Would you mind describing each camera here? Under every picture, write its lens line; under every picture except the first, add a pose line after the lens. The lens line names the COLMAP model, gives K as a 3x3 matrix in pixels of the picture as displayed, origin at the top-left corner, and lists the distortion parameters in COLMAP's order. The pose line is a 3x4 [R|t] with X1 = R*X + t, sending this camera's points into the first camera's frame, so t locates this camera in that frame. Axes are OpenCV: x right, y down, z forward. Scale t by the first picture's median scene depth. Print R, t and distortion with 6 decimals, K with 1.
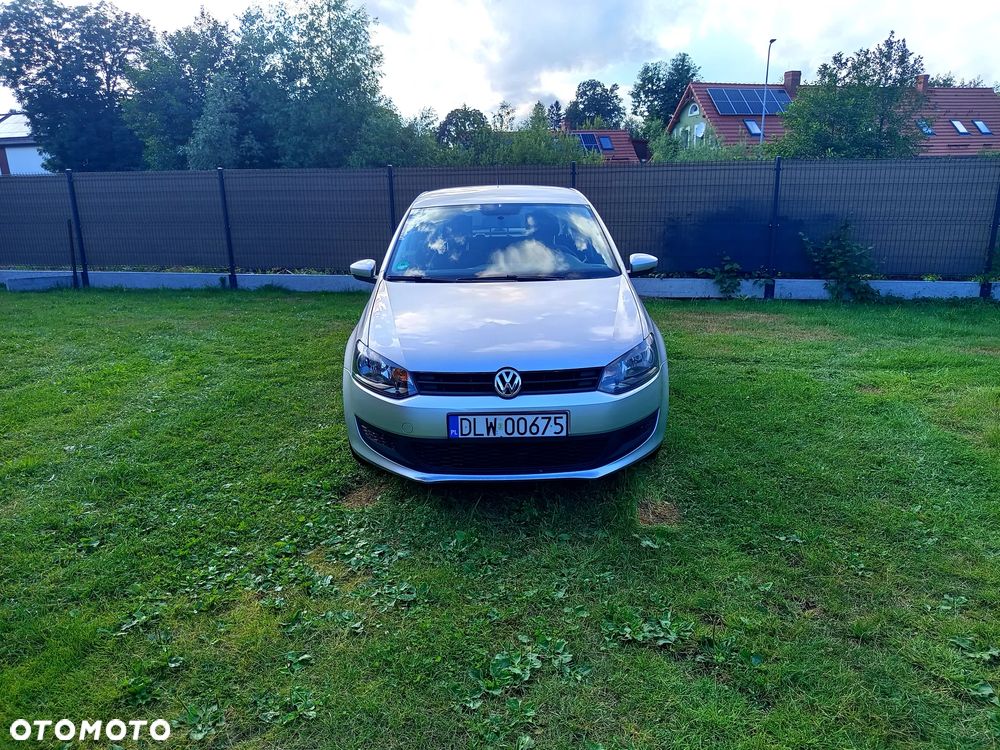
lens RADIAL K [[709.6, 0, 500.2], [0, 709.6, 375.2], [0, 0, 1]] dist [-0.004228, -0.001659]
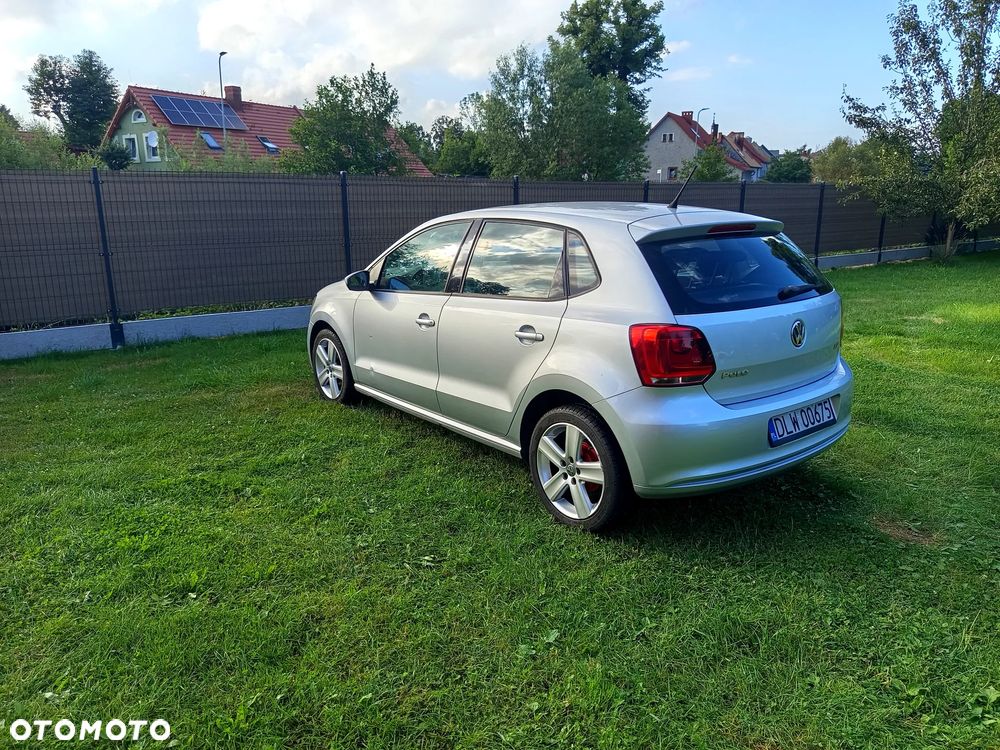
lens RADIAL K [[707.0, 0, 500.5], [0, 707.0, 379.6], [0, 0, 1]] dist [-0.000215, -0.005641]
pose [[0.686949, -0.169586, 0.706641, -0.165263], [0.178436, 0.981983, 0.062201, -0.025337], [-0.704458, 0.083362, 0.704833, 0.099141]]
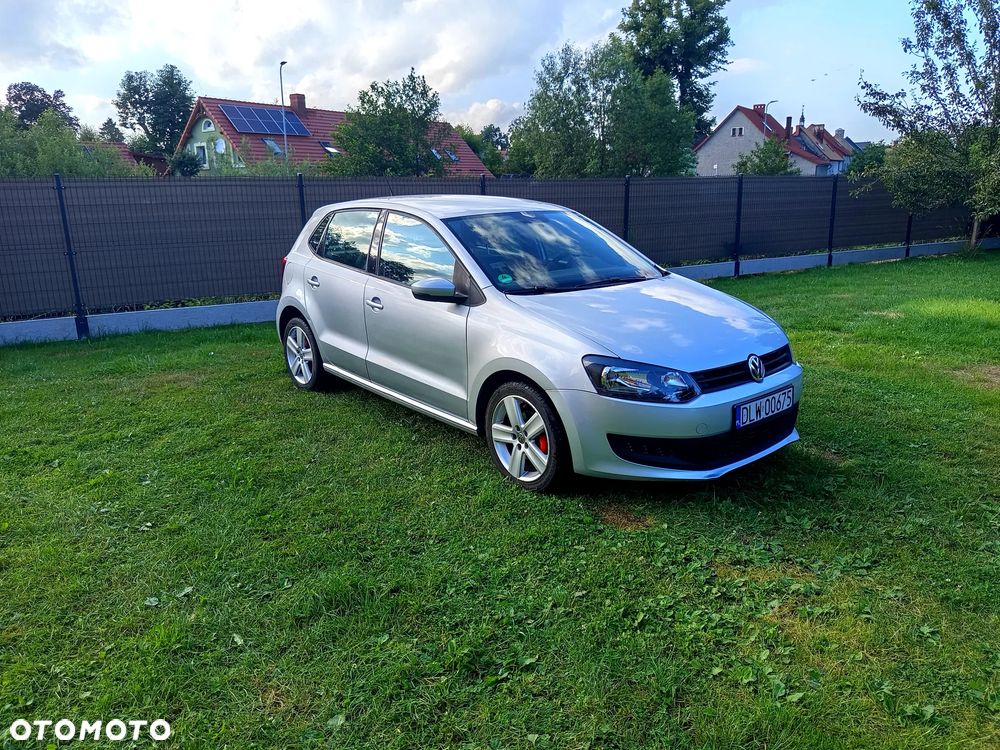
lens RADIAL K [[709.6, 0, 501.5], [0, 709.6, 374.2], [0, 0, 1]] dist [0.000677, -0.004334]
pose [[0.763788, -0.156370, 0.626240, -0.122660], [0.173209, 0.984280, 0.034518, -0.010884], [-0.621793, 0.082106, 0.778866, 0.049566]]
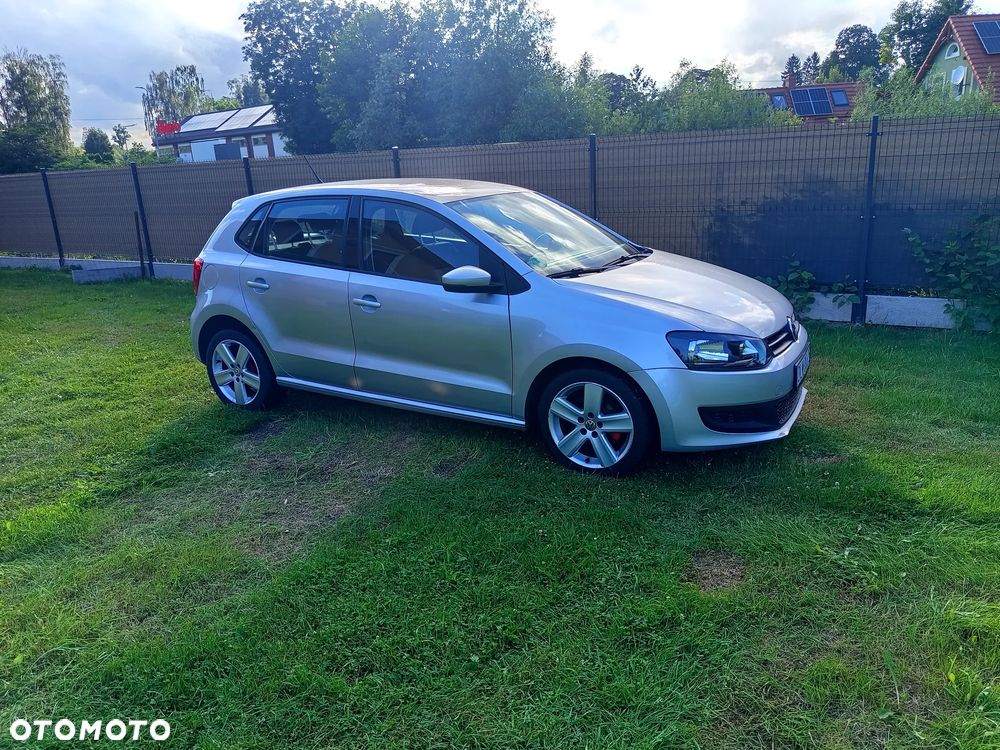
lens RADIAL K [[707.0, 0, 503.4], [0, 707.0, 373.7], [0, 0, 1]] dist [-0.007137, 0.007391]
pose [[0.946067, 0.063778, -0.317631, 0.104729], [-0.050713, 0.997499, 0.049242, -0.028486], [0.319977, -0.030478, 0.946935, 0.088906]]
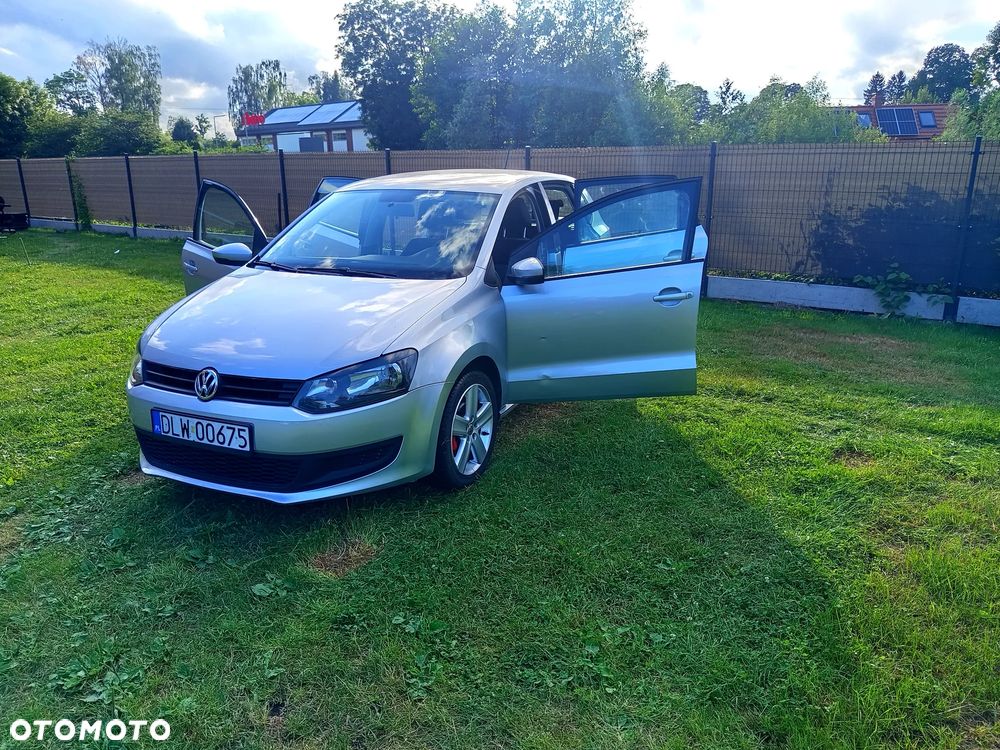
lens RADIAL K [[709.6, 0, 500.2], [0, 709.6, 375.2], [0, 0, 1]] dist [-0.004228, -0.001659]
pose [[0.913090, 0.126971, -0.387484, 0.091368], [-0.116536, 0.991906, 0.050416, -0.011818], [0.390750, -0.000878, 0.920497, 0.036494]]
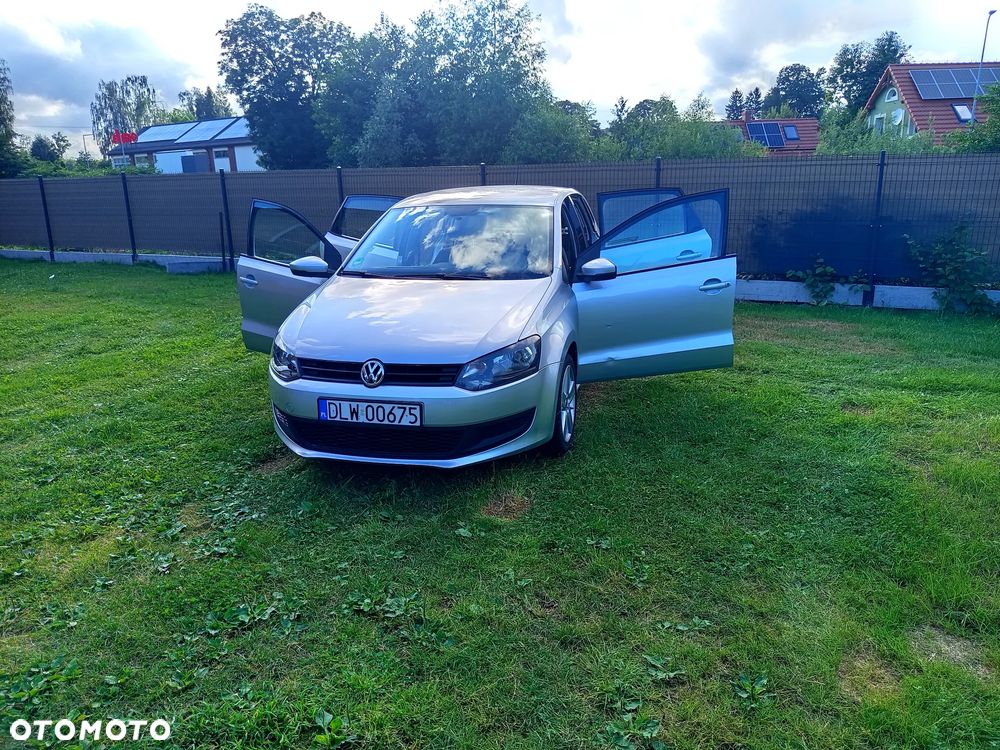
lens RADIAL K [[709.6, 0, 500.2], [0, 709.6, 375.2], [0, 0, 1]] dist [-0.004228, -0.001659]
pose [[0.966564, 0.064952, -0.248062, 0.059242], [-0.062541, 0.997887, 0.017596, -0.002167], [0.248681, -0.001493, 0.968584, -0.000712]]
